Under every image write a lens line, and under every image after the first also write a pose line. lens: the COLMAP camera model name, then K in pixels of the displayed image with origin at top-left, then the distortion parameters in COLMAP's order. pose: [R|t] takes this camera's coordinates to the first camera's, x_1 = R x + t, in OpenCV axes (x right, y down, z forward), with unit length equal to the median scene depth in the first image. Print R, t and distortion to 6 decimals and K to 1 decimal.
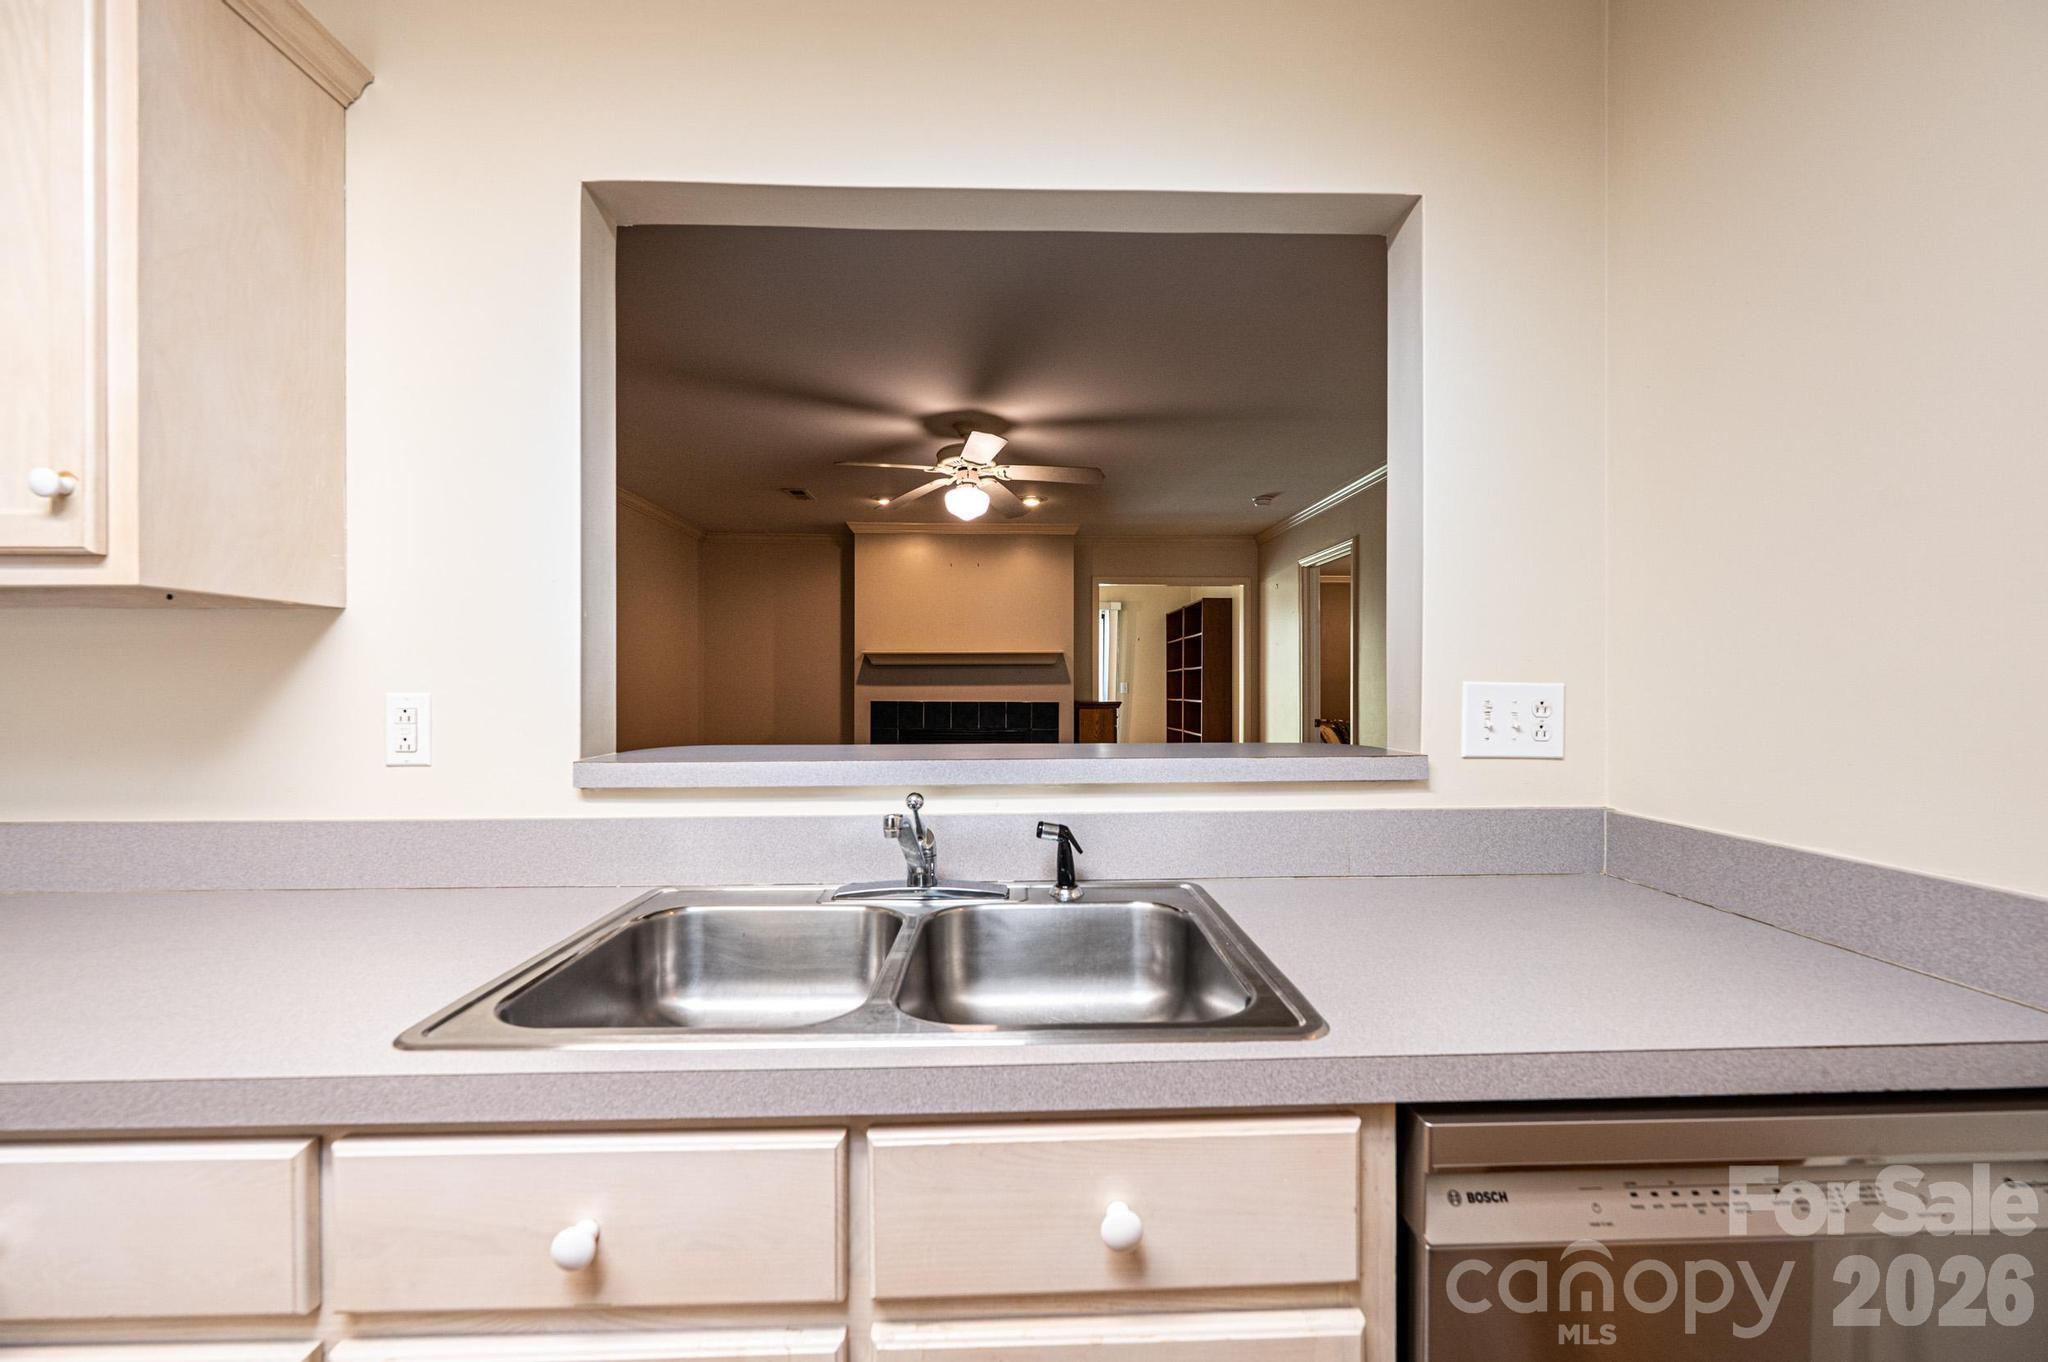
lens RADIAL K [[813.2, 0, 1029.7], [0, 813.2, 687.3], [0, 0, 1]] dist [-0.001126, -0.000347]
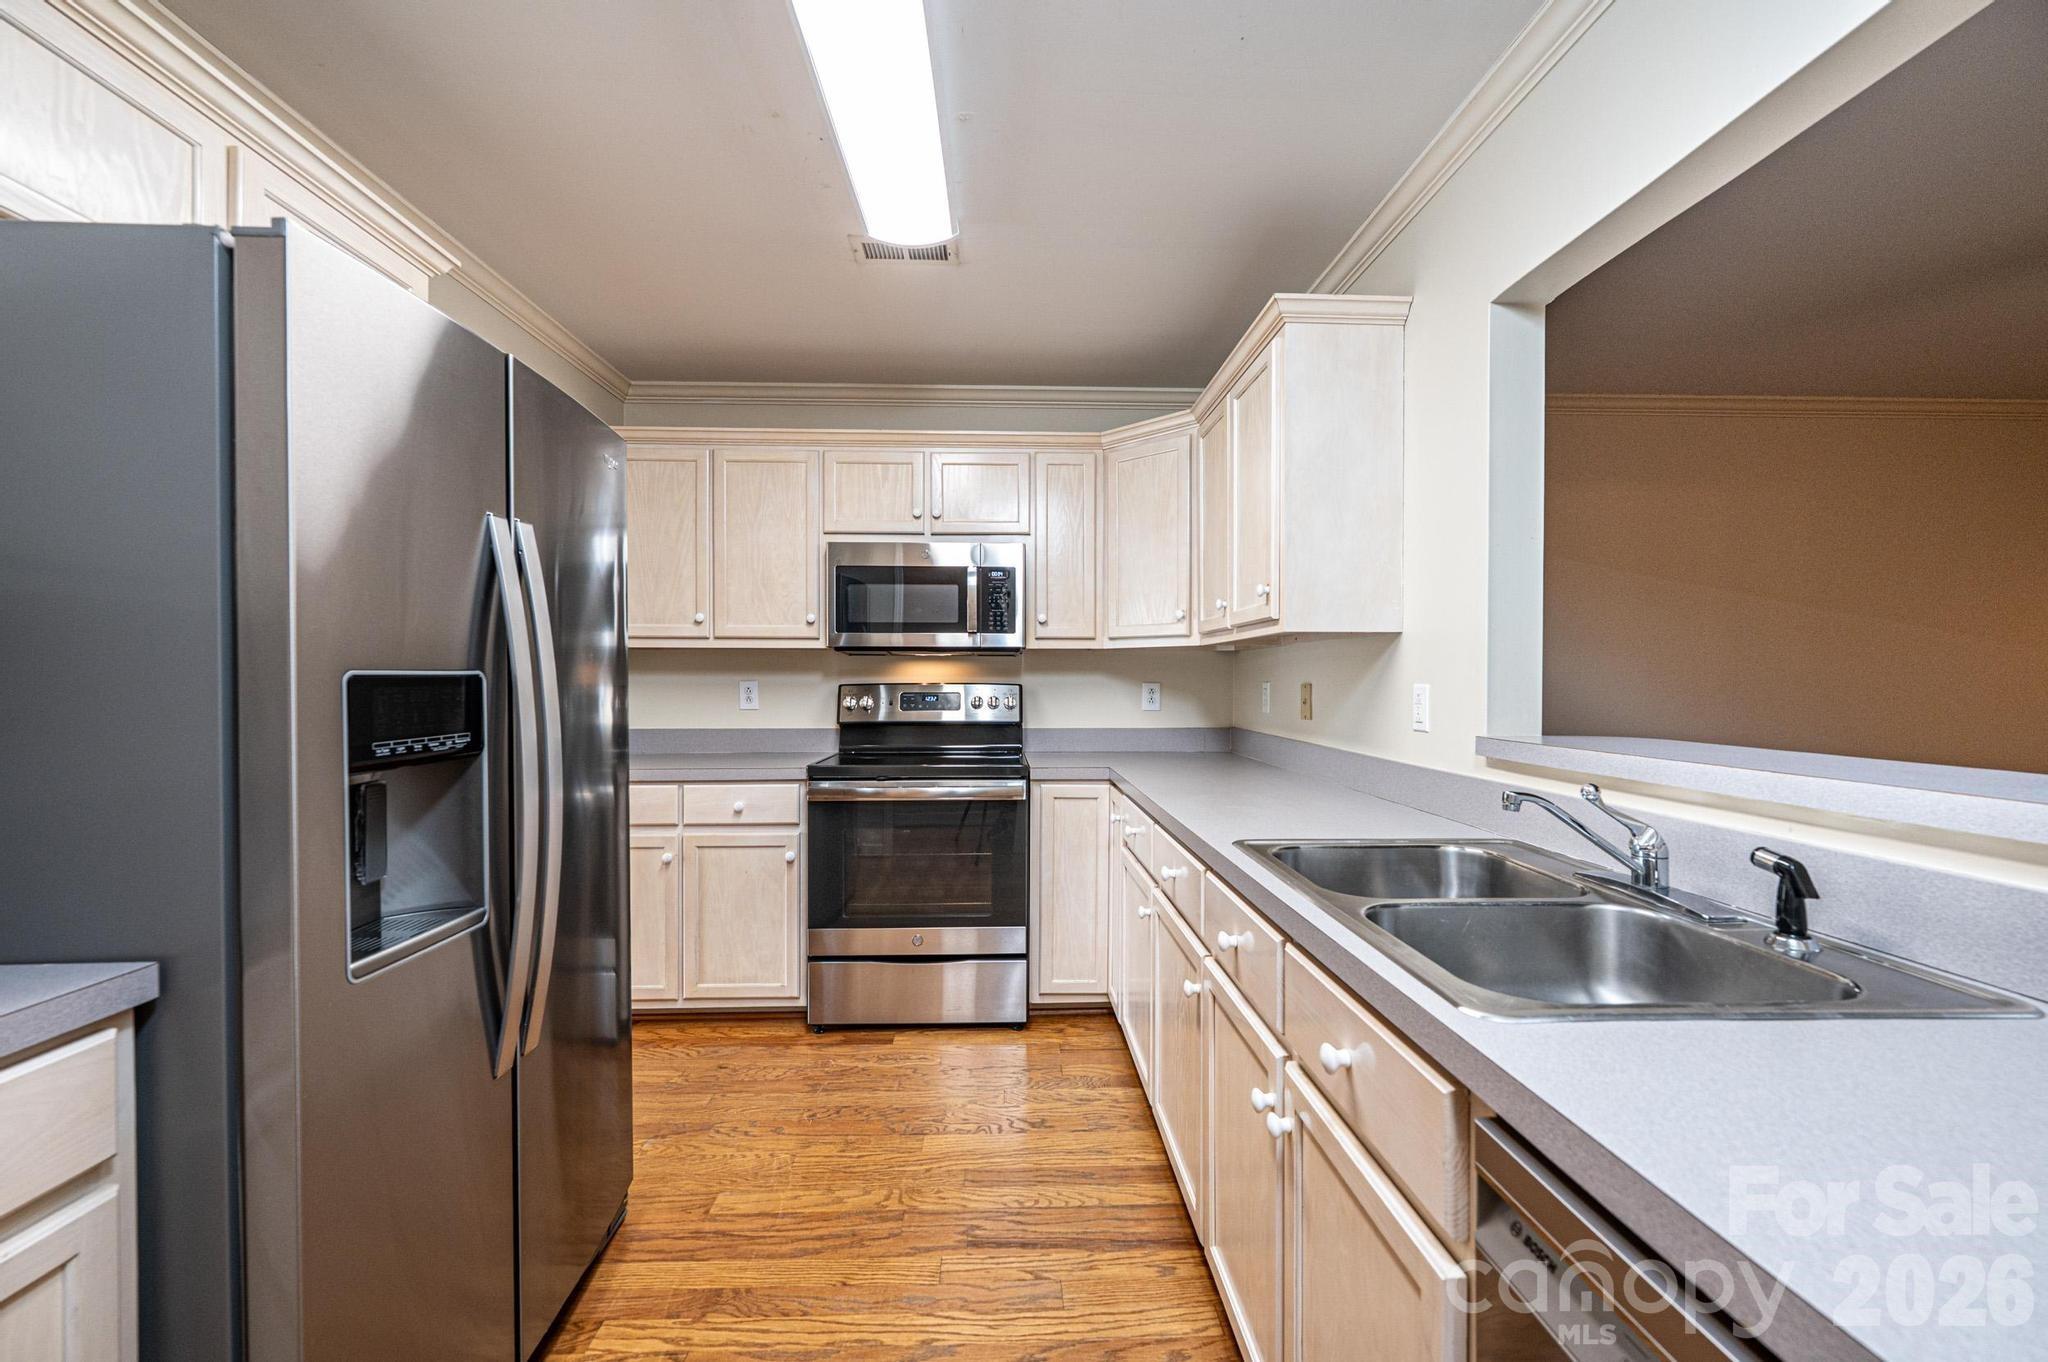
lens RADIAL K [[813.2, 0, 1025.6], [0, 813.2, 678.8], [0, 0, 1]] dist [-0.001126, -0.000347]
pose [[0.006767, 0.003172, -0.999972, 0.772099], [-0.007752, 0.999965, 0.003120, -0.003200], [0.999947, 0.007731, 0.006792, 0.223791]]
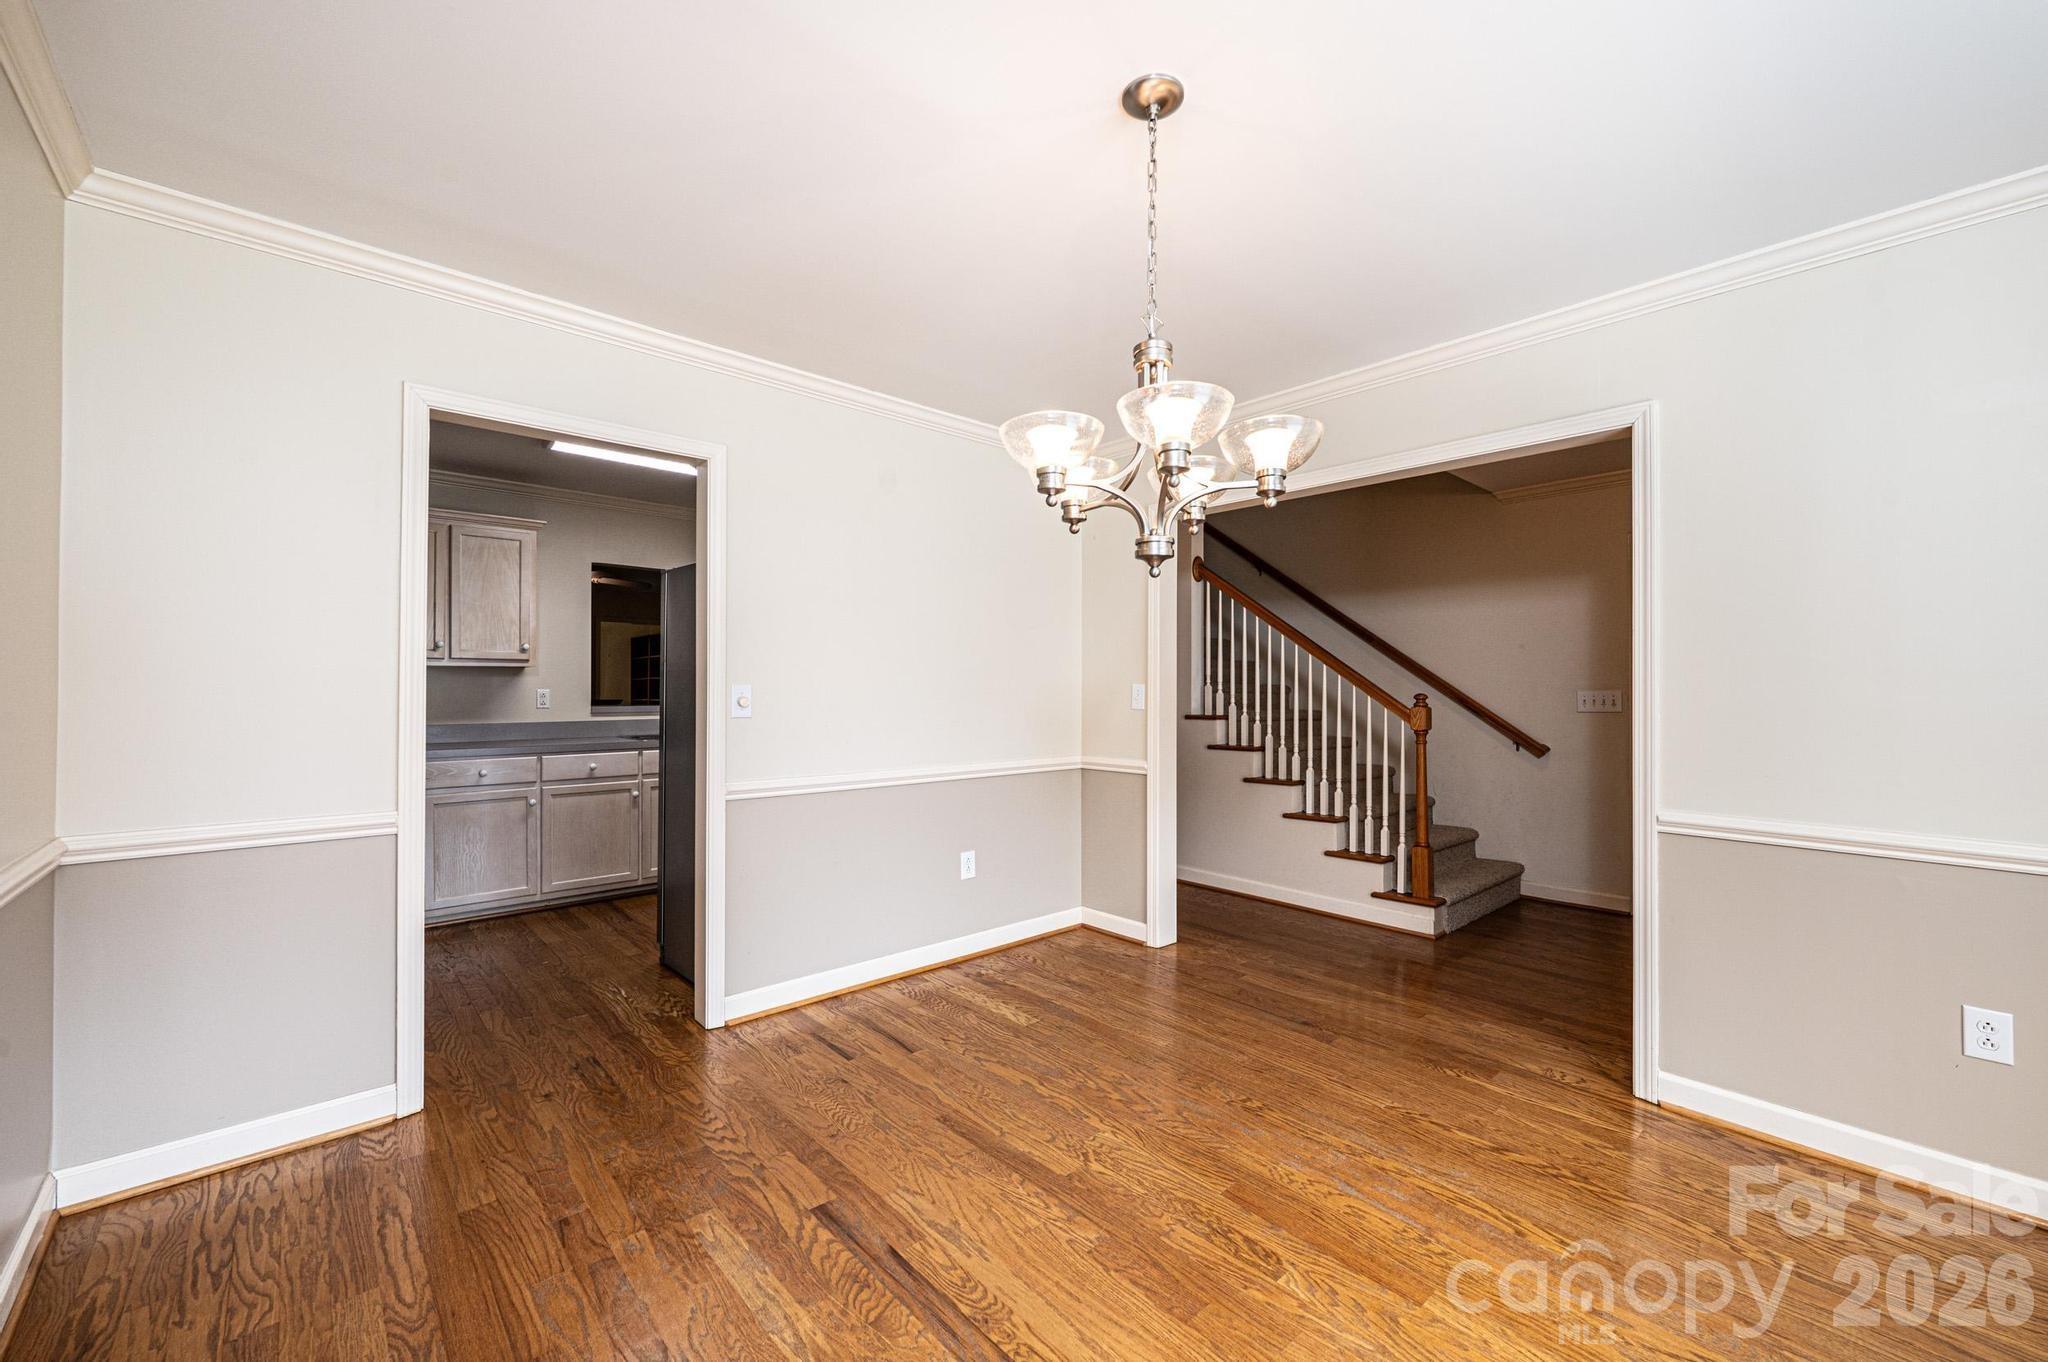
lens RADIAL K [[813.2, 0, 1029.1], [0, 813.2, 679.6], [0, 0, 1]] dist [-0.001126, -0.000347]
pose [[0.758105, 0.004257, 0.652119, -1.505803], [0.006868, 0.999871, -0.014511, 0.030287], [-0.652096, 0.015479, 0.757978, -3.423739]]
